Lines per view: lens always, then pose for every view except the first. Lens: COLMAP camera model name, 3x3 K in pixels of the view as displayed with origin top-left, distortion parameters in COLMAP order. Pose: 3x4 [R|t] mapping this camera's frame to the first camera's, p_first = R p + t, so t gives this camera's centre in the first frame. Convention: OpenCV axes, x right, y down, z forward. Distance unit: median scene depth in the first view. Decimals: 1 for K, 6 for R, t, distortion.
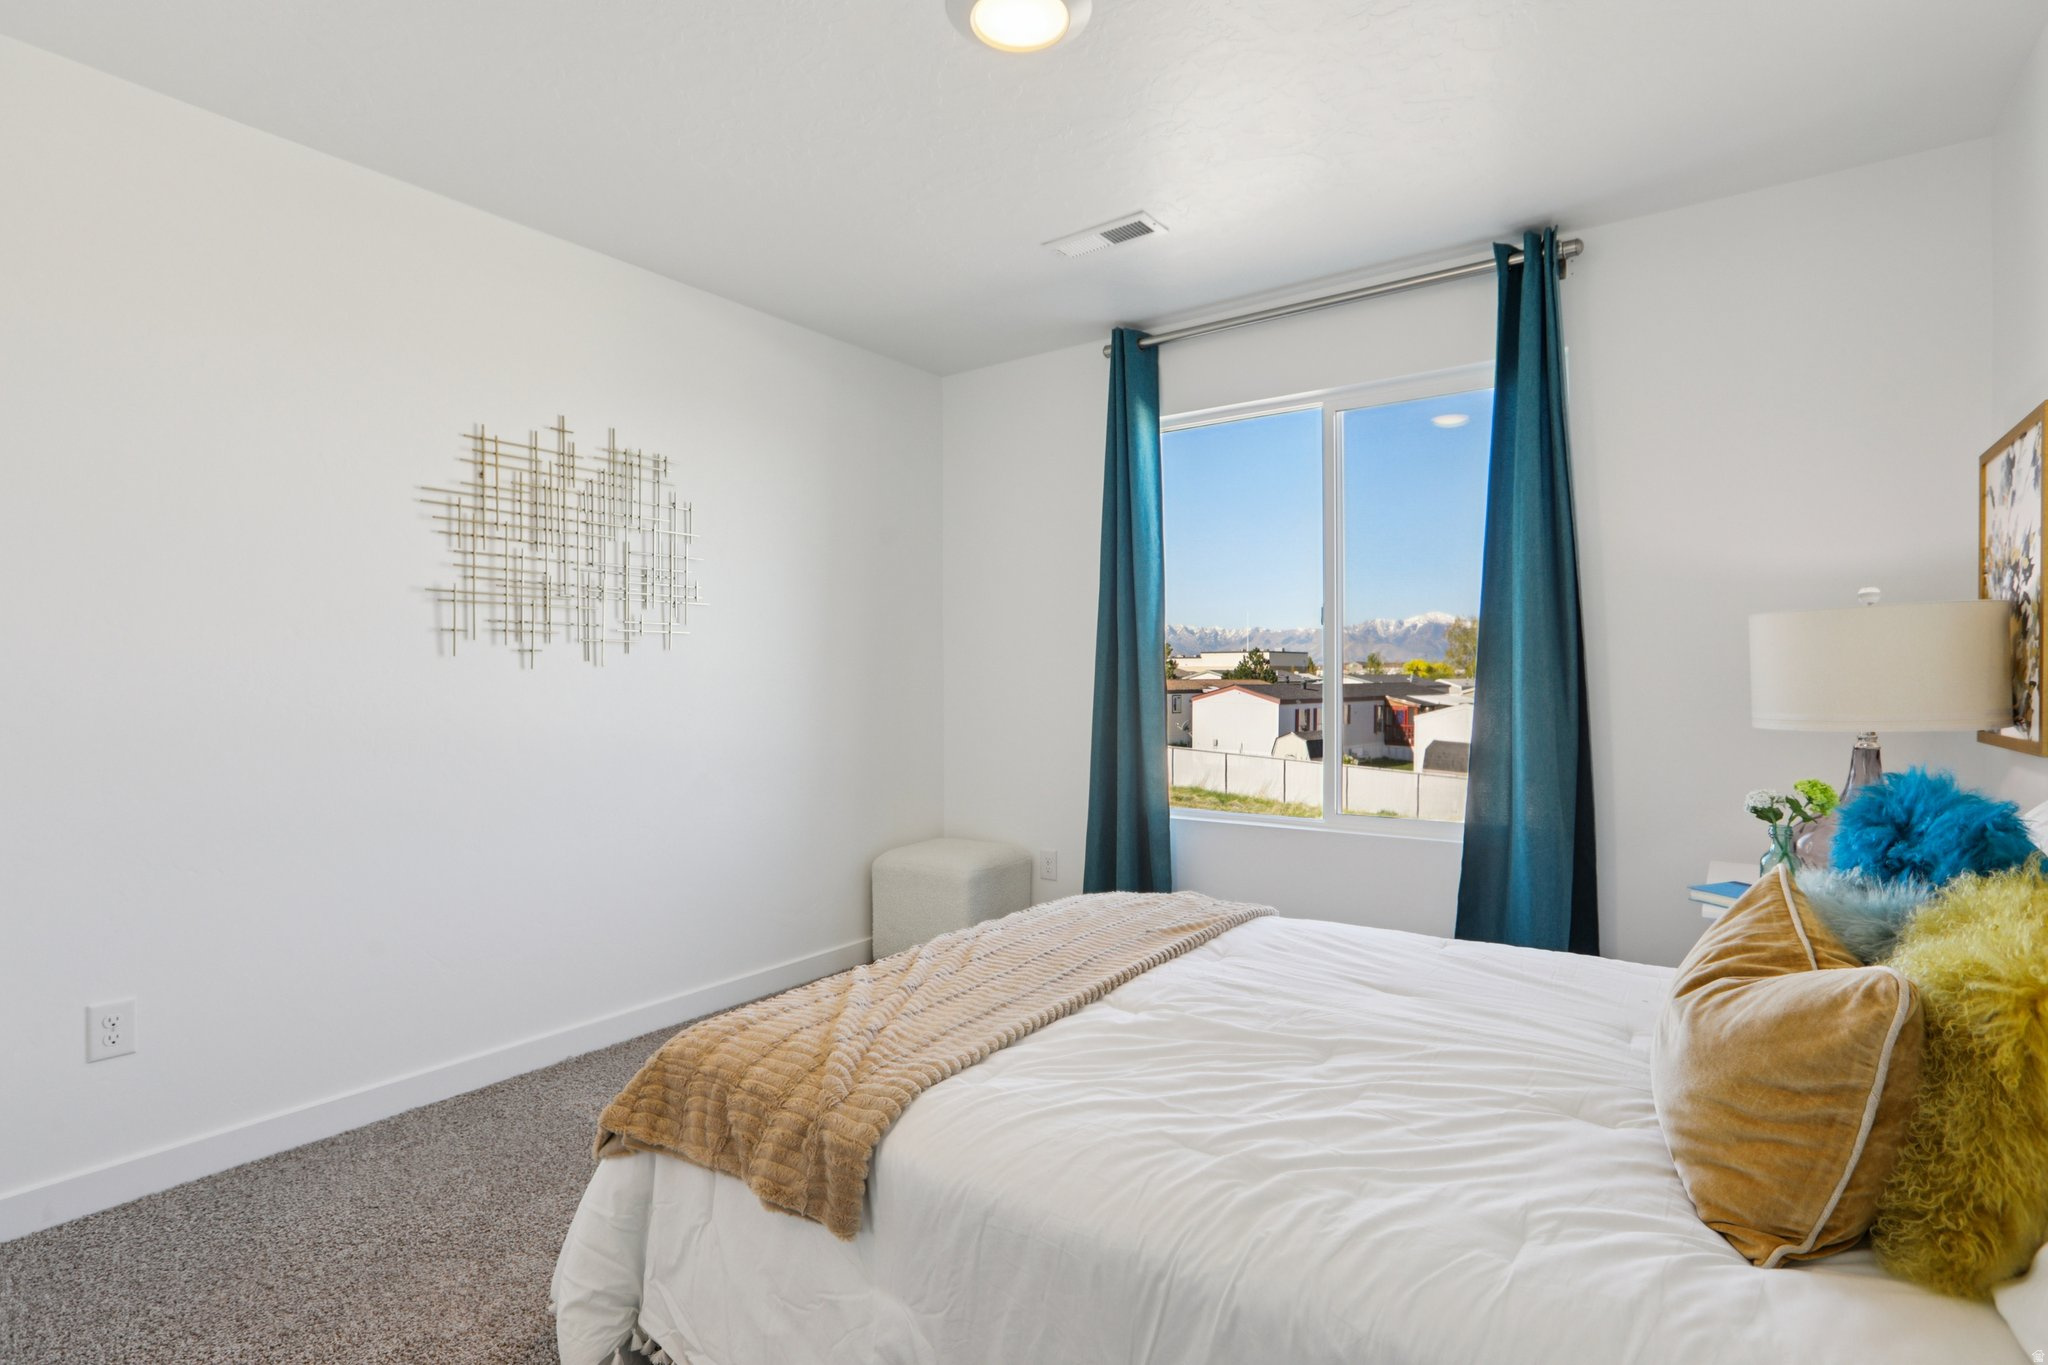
lens RADIAL K [[982.7, 0, 1024.0], [0, 982.7, 682.5], [0, 0, 1]] dist [-0.054861, 0.021508]
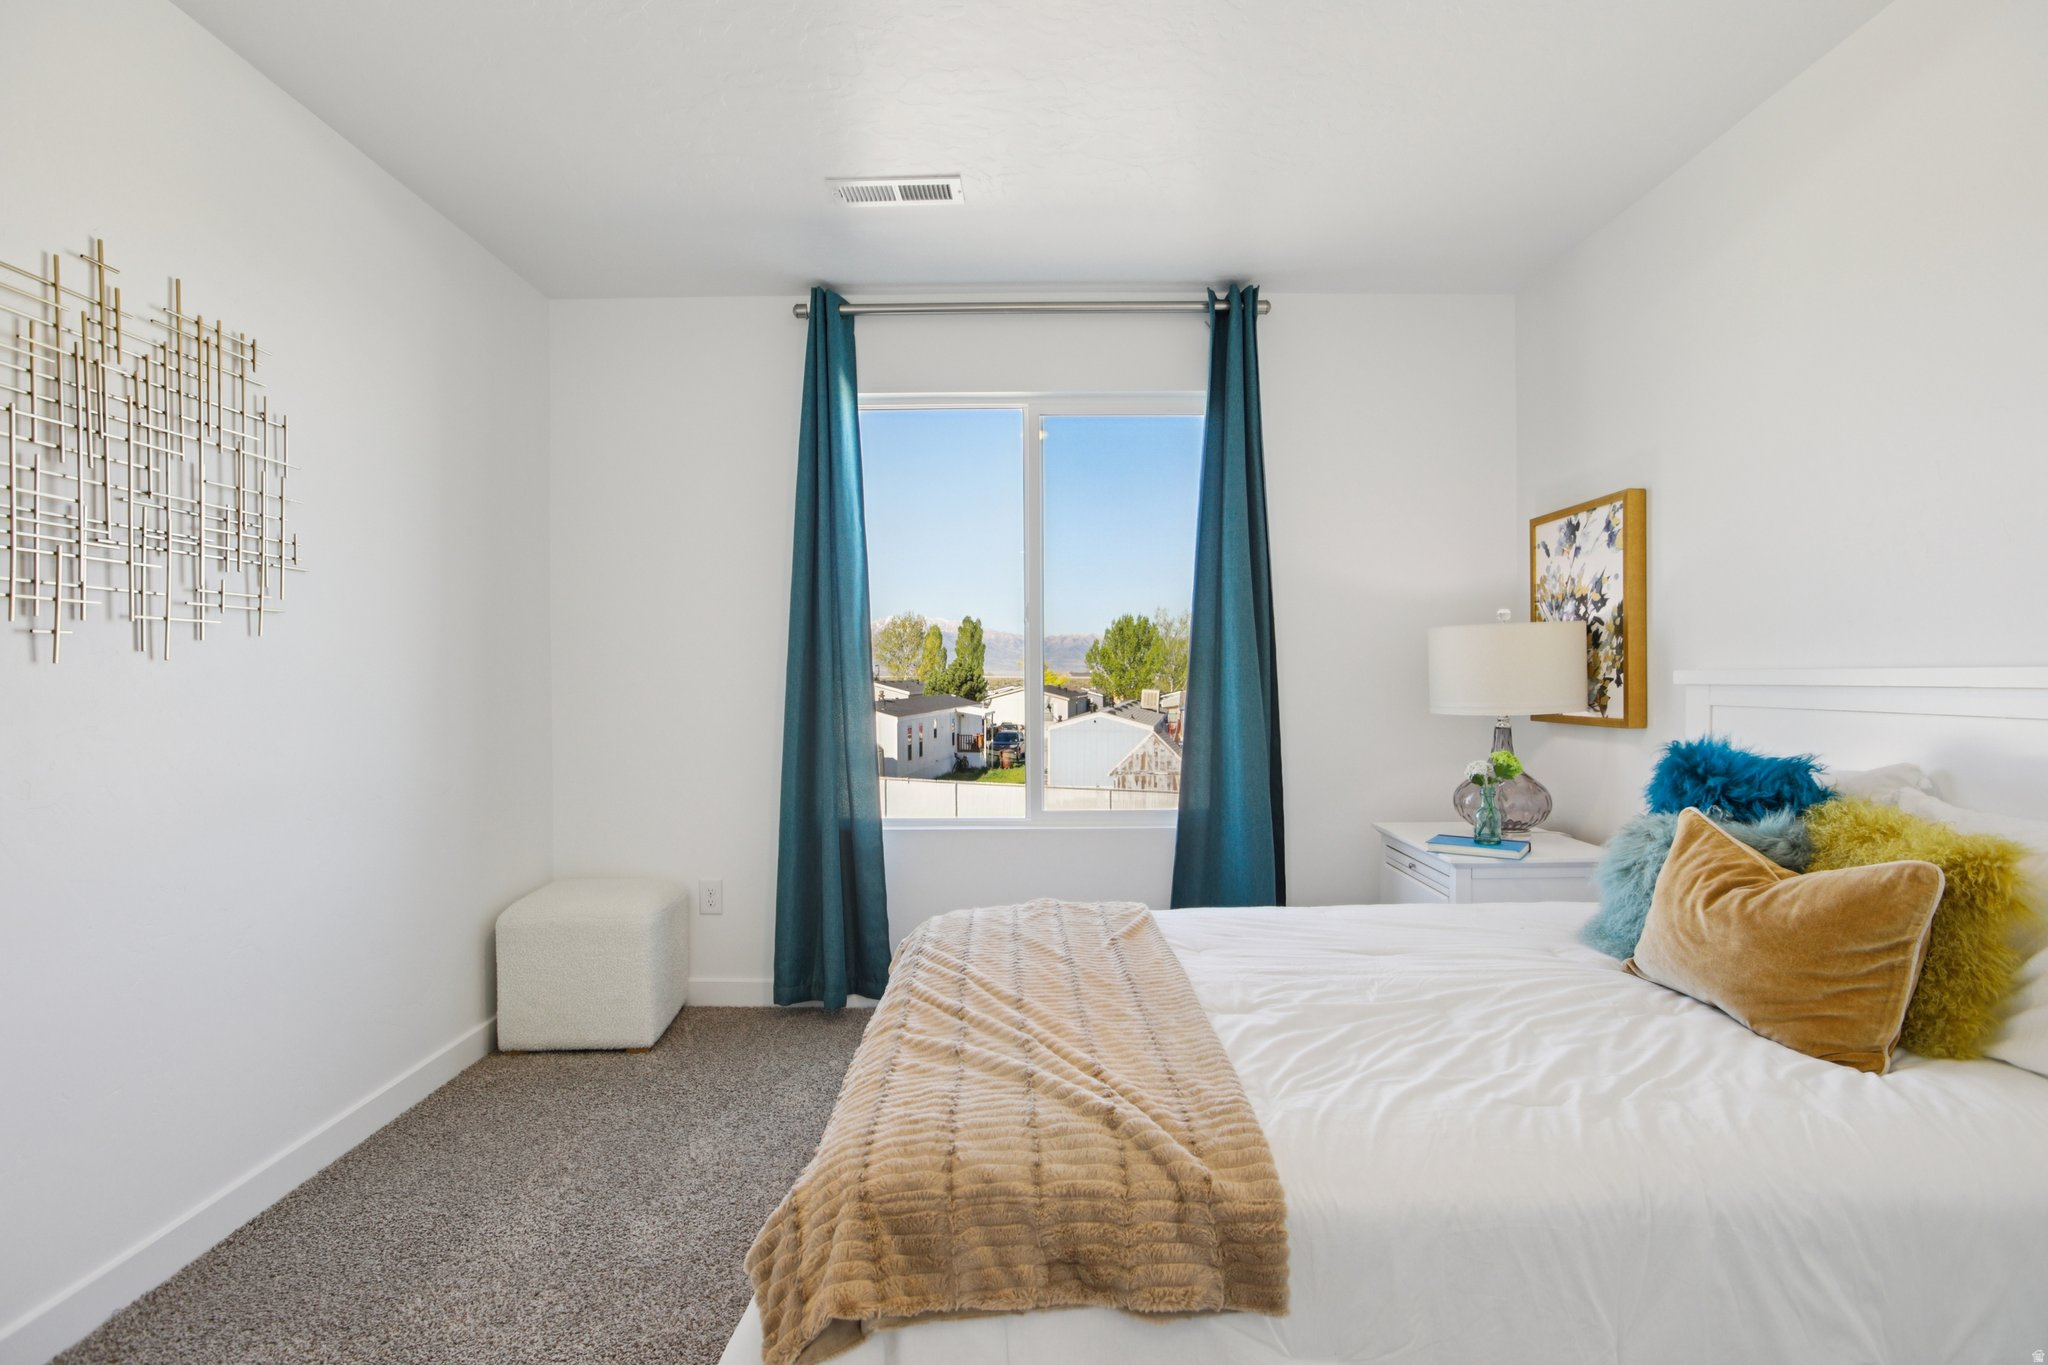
lens RADIAL K [[1030.1, 0, 1024.0], [0, 1030.1, 682.5], [0, 0, 1]] dist [-0.056306, 0.030126]
pose [[0.809014, -0.004879, 0.587769, -0.371401], [0.005335, 0.999985, 0.000959, -0.000039], [-0.587765, 0.002360, 0.809028, 0.160855]]
